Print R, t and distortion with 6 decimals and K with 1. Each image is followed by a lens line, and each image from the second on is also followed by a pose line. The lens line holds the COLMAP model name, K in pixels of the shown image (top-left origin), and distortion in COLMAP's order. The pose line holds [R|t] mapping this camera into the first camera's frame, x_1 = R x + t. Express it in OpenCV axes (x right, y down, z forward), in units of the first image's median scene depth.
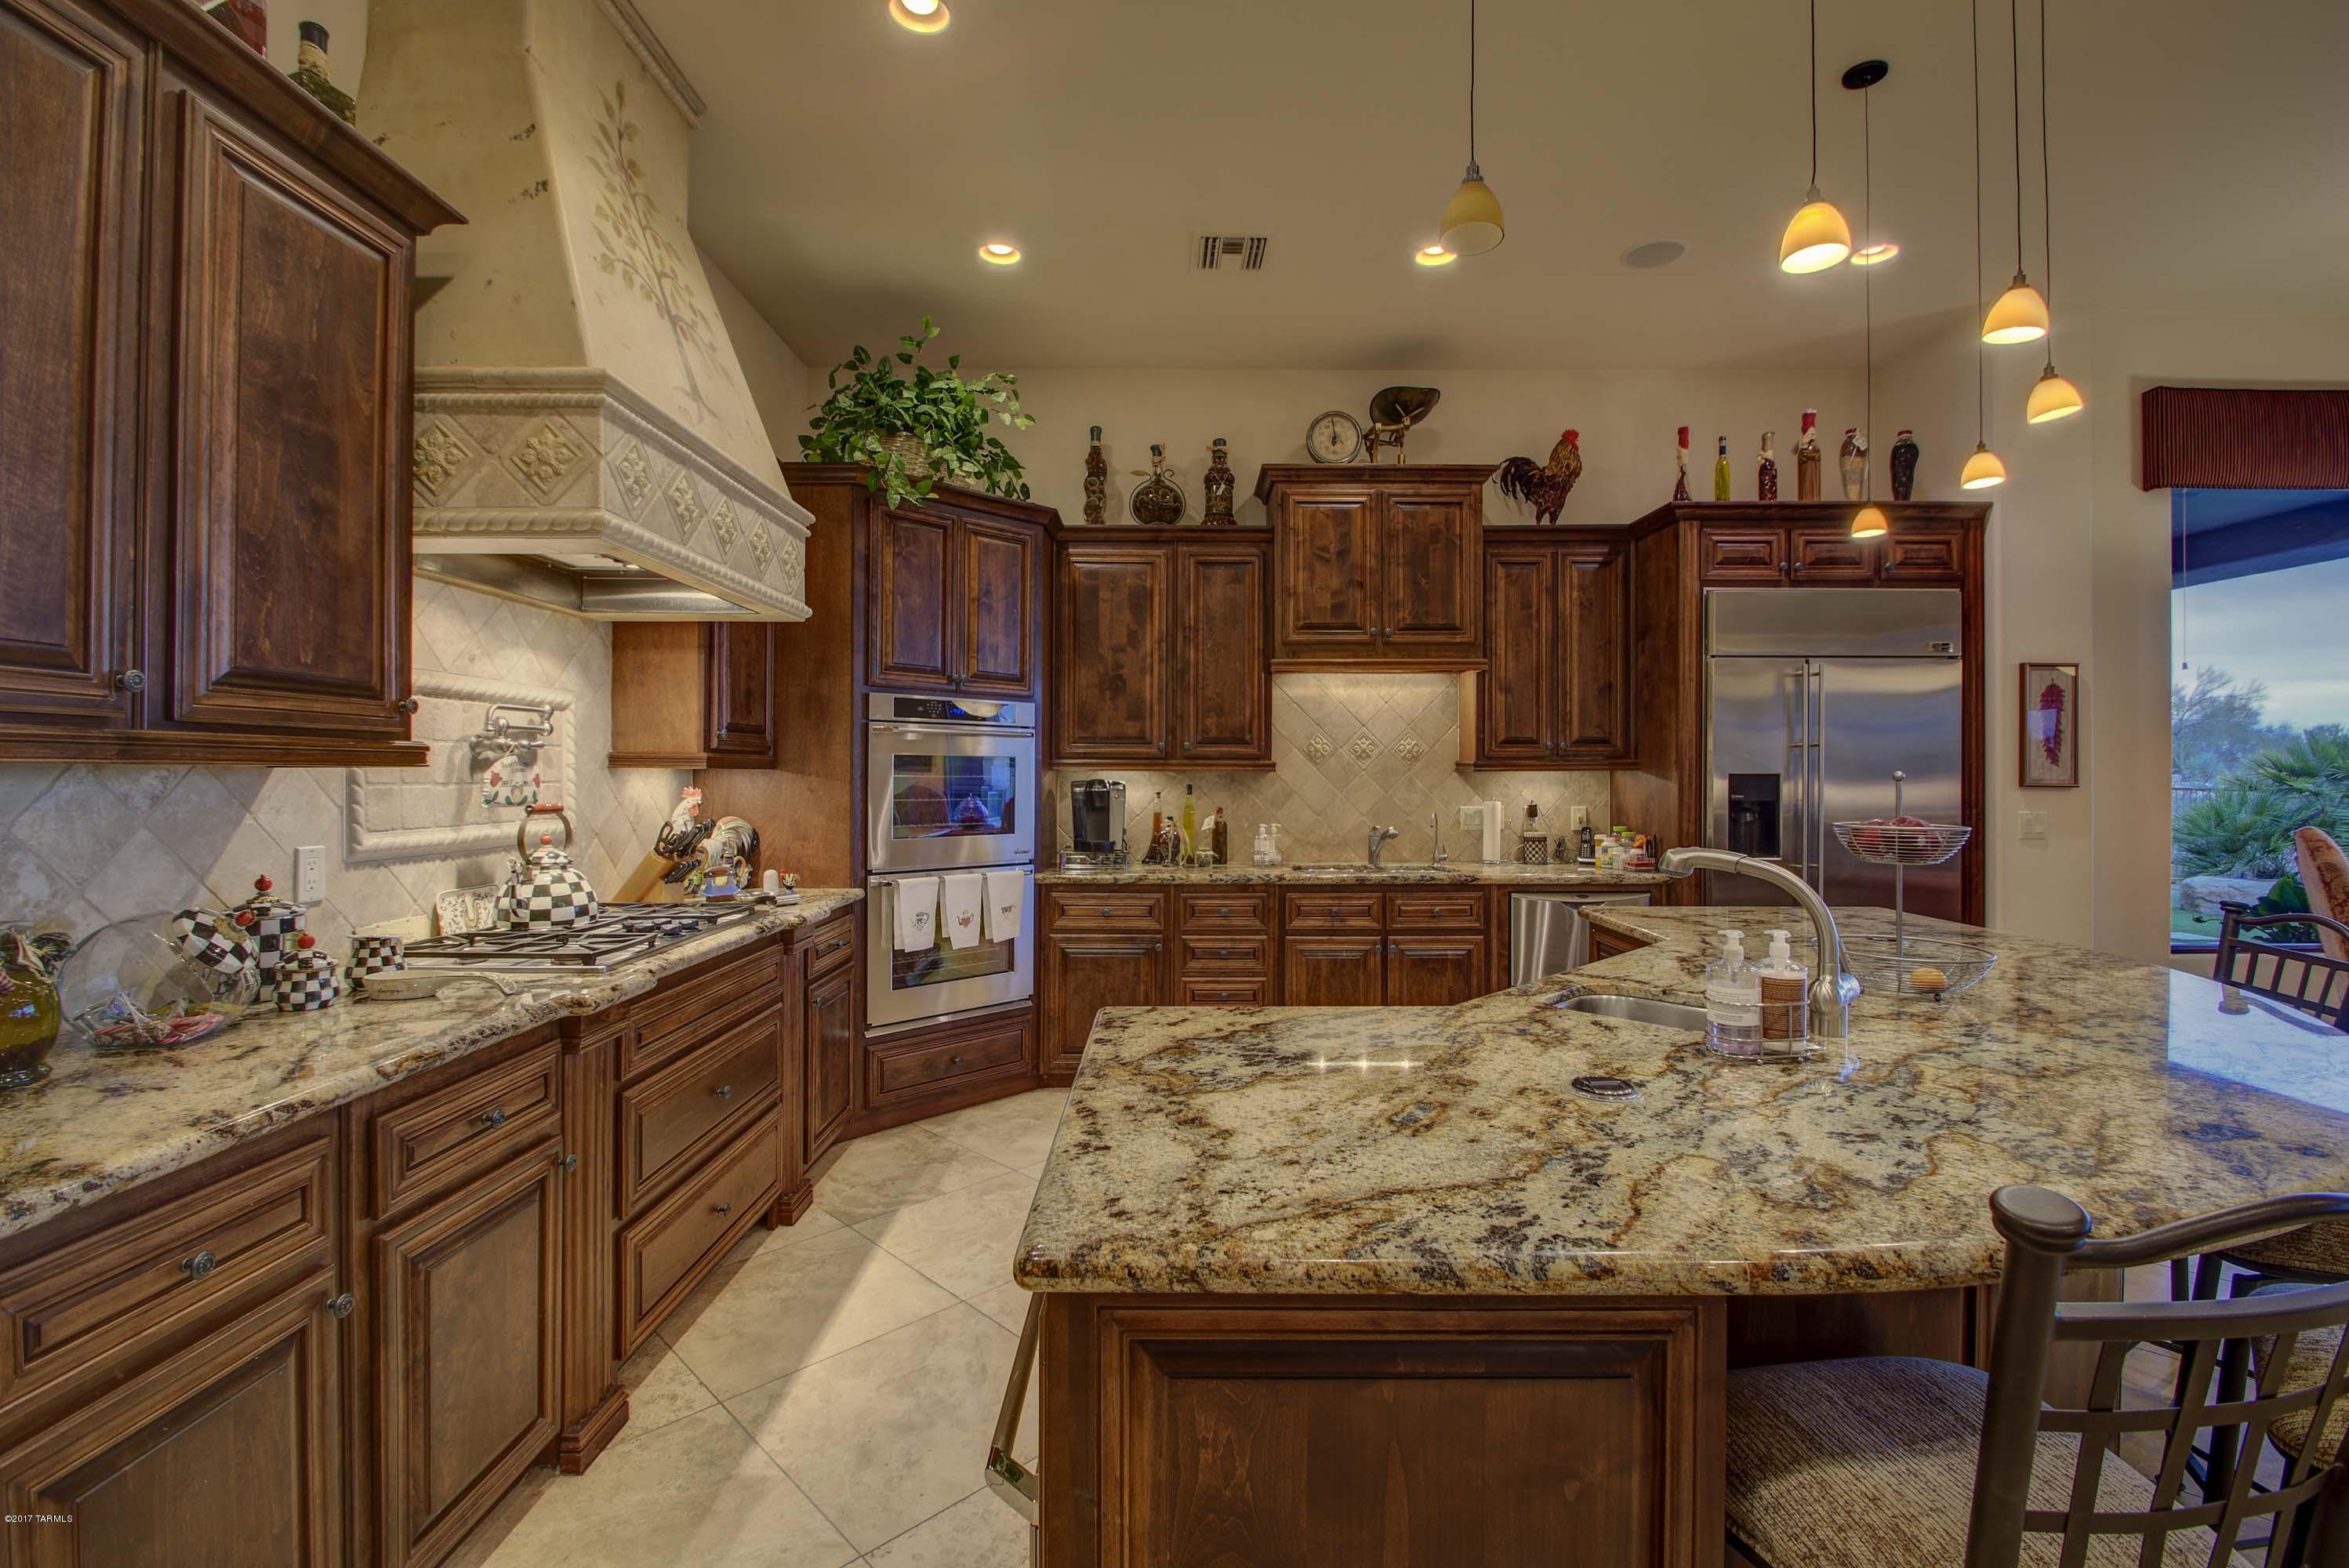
lens RADIAL K [[1035.6, 0, 1175.6], [0, 1035.6, 778.0], [0, 0, 1]] dist [-0.000708, -0.011261]
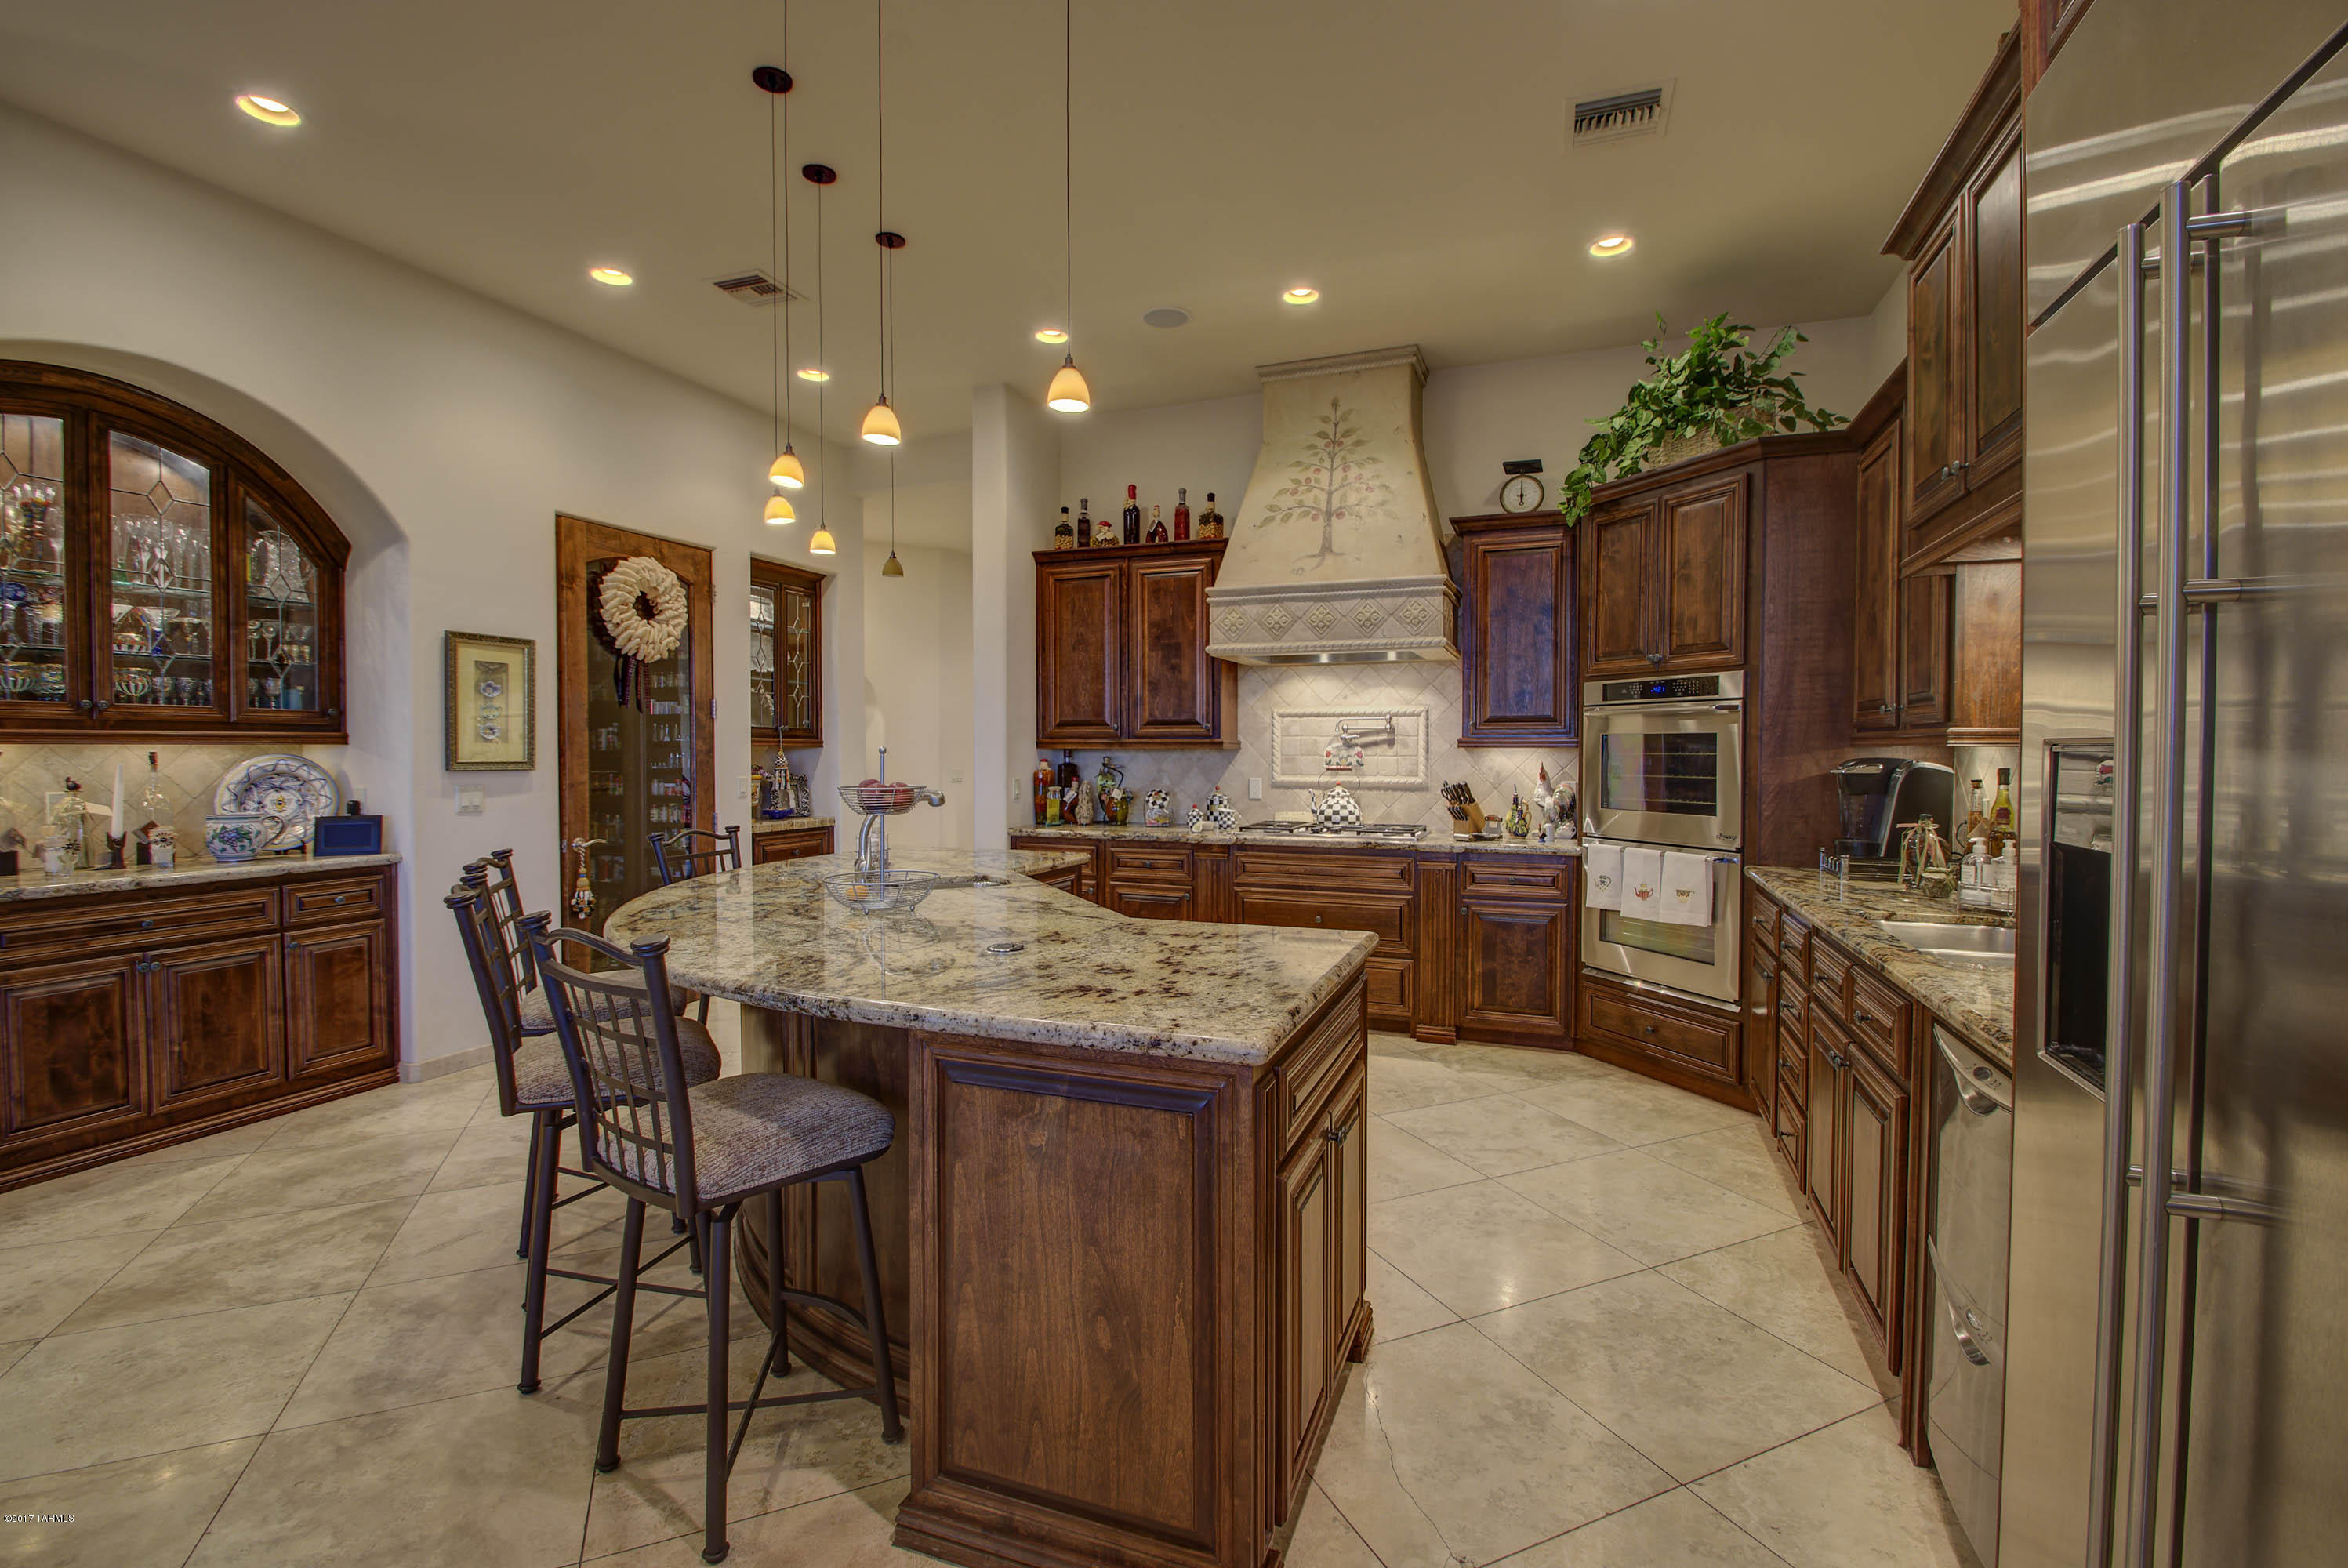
lens RADIAL K [[1035.3, 0, 1178.9], [0, 1035.3, 776.7], [0, 0, 1]] dist [-0.000708, -0.011261]
pose [[-0.365362, 0.016207, -0.930725, 1.395753], [-0.009829, 0.999725, 0.021268, 0.006045], [0.930814, 0.016919, -0.365102, 1.431234]]
